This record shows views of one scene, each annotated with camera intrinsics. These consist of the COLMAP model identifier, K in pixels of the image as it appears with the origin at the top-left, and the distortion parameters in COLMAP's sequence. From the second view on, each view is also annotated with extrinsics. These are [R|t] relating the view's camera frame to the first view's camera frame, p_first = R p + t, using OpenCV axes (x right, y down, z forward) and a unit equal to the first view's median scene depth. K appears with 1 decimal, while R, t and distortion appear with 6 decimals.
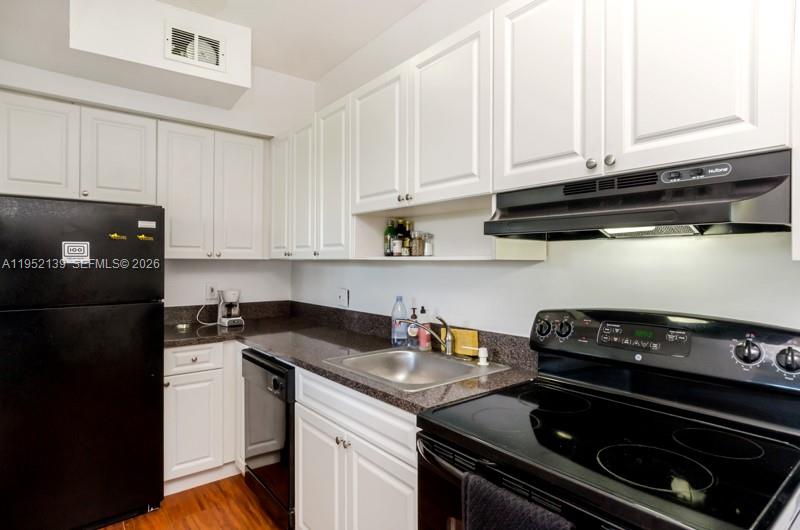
lens RADIAL K [[430.6, 0, 391.9], [0, 430.6, 261.7], [0, 0, 1]] dist [0.011394, -0.011685]
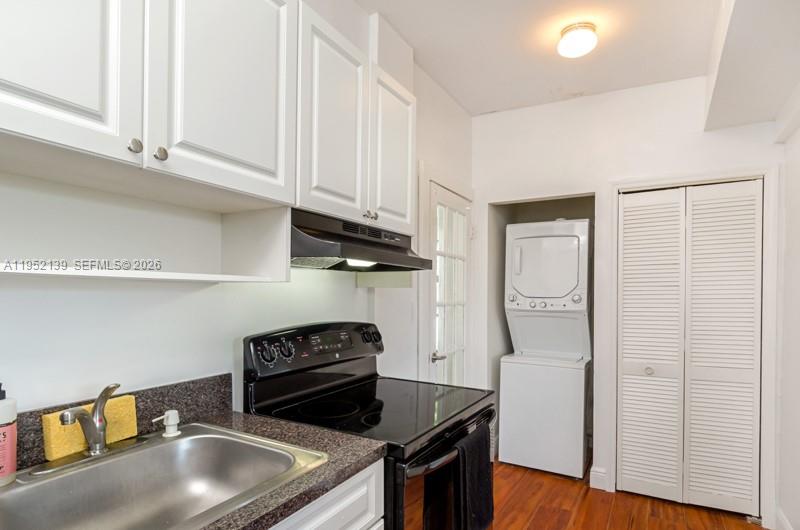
lens RADIAL K [[430.6, 0, 419.3], [0, 430.6, 290.9], [0, 0, 1]] dist [0.011394, -0.011685]
pose [[-0.400480, -0.001587, 0.916304, -0.455221], [-0.013948, 0.999893, -0.004364, 0.009183], [-0.916200, -0.014528, -0.400459, 0.752328]]
